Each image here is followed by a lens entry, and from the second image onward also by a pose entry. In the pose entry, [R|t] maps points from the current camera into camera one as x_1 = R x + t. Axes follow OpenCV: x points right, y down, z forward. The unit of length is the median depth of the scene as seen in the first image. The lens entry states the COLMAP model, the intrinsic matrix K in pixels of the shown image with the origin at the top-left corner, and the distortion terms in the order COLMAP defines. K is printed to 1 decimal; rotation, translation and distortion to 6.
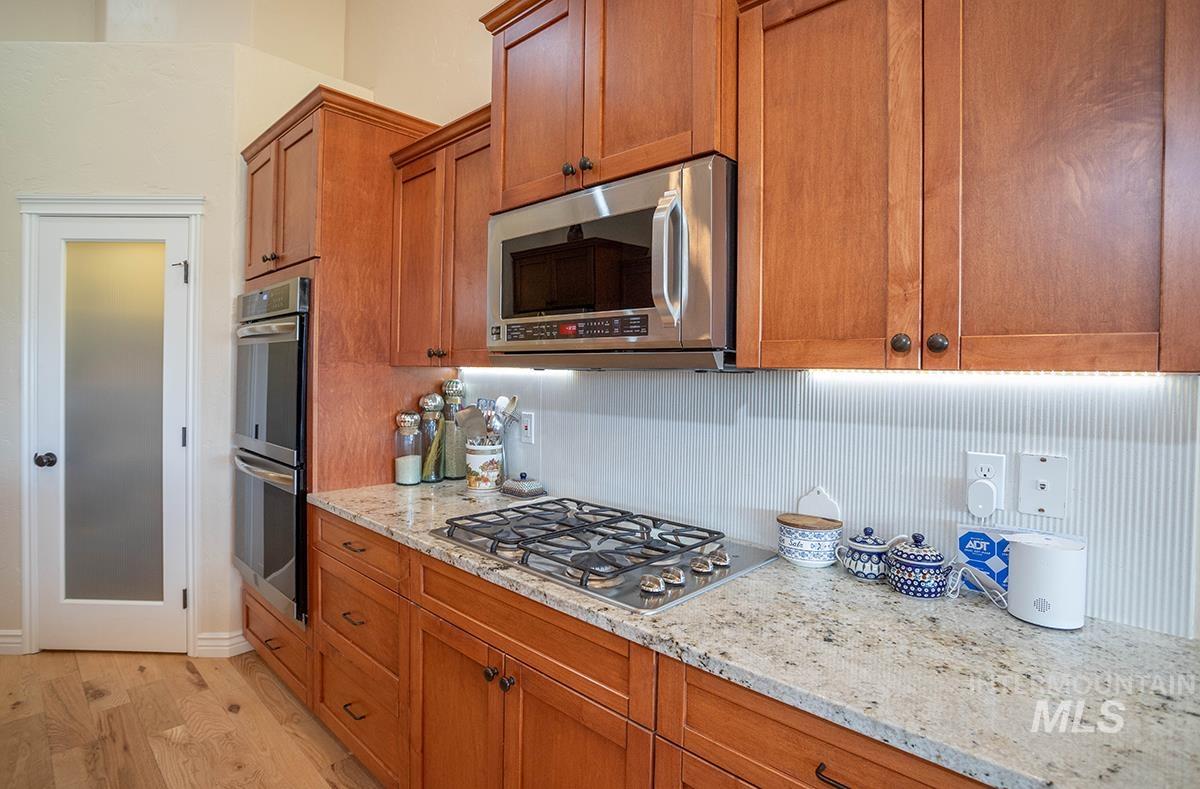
lens RADIAL K [[574.4, 0, 593.3], [0, 574.4, 380.4], [0, 0, 1]] dist [-0.003767, -0.000320]
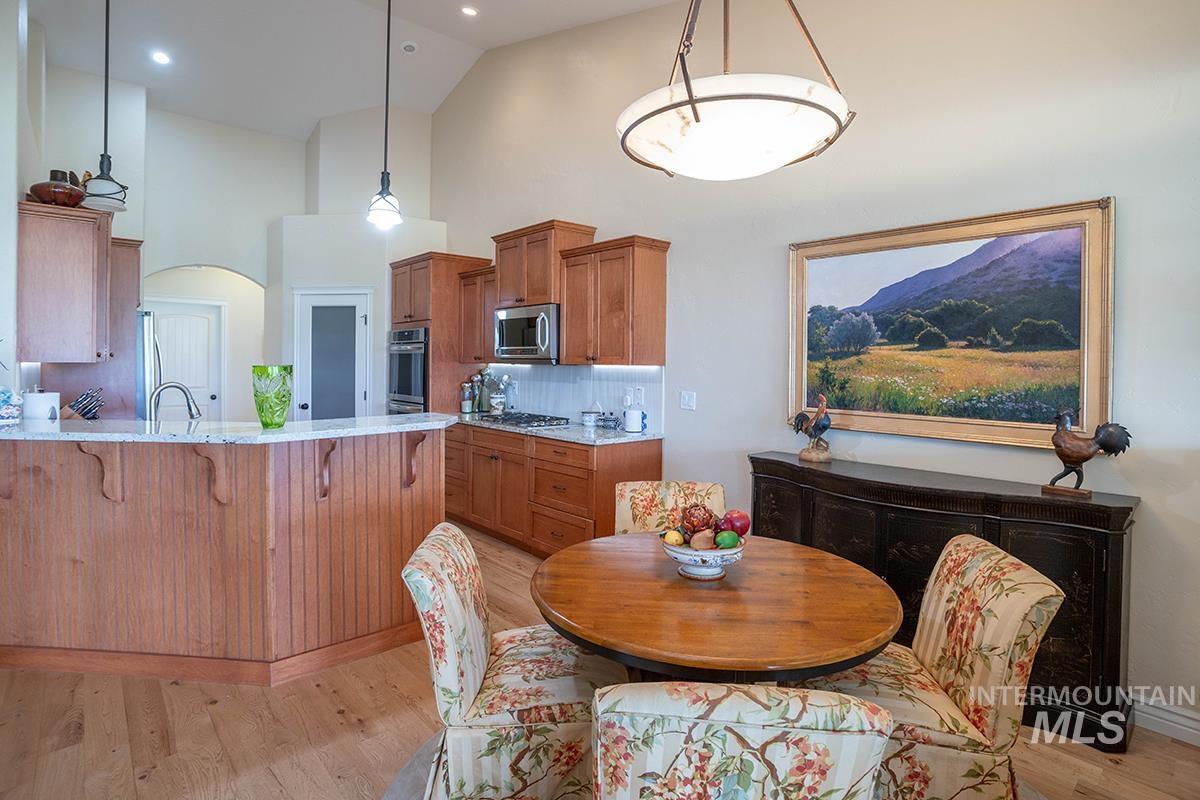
lens RADIAL K [[604.4, 0, 593.0], [0, 604.4, 372.5], [0, 0, 1]] dist [0.000895, 0.000038]
pose [[0.995137, -0.006691, -0.098275, 0.464964], [0.007342, 0.999953, 0.006262, 0.003347], [0.098229, -0.006953, 0.995140, -1.504661]]
